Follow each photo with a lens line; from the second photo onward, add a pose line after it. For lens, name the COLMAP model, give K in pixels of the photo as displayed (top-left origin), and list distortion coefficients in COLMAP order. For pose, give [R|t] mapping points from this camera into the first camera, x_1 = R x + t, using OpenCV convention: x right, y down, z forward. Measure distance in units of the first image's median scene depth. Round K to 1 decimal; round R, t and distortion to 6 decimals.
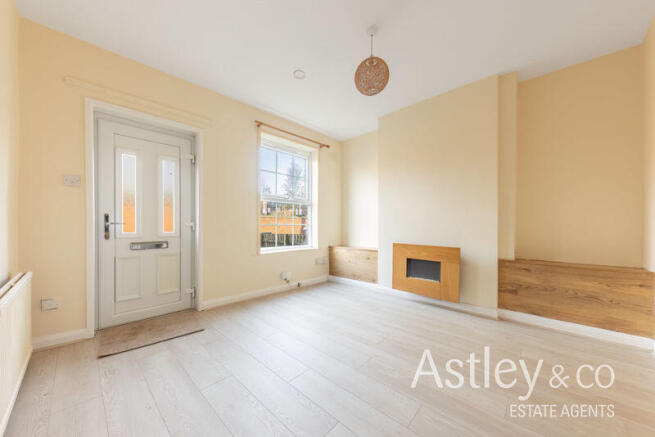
lens RADIAL K [[218.0, 0, 329.5], [0, 218.0, 224.4], [0, 0, 1]] dist [0.001892, 0.000055]
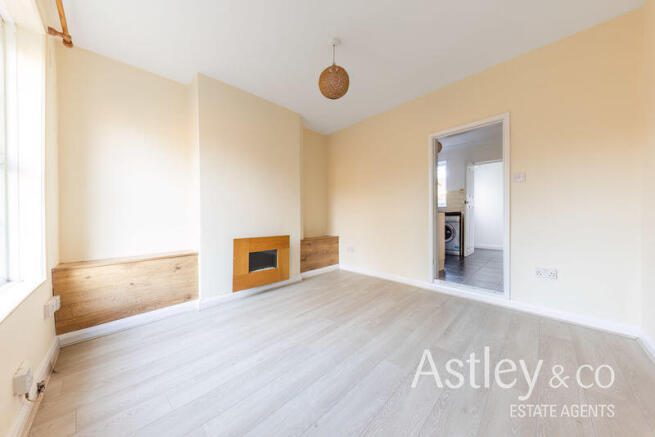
lens RADIAL K [[218.0, 0, 327.0], [0, 218.0, 216.1], [0, 0, 1]] dist [0.001892, 0.000055]
pose [[0.058357, -0.003955, 0.998288, -0.609019], [0.004499, 0.999983, 0.003698, -0.007168], [-0.998286, 0.004275, 0.058374, 0.650961]]
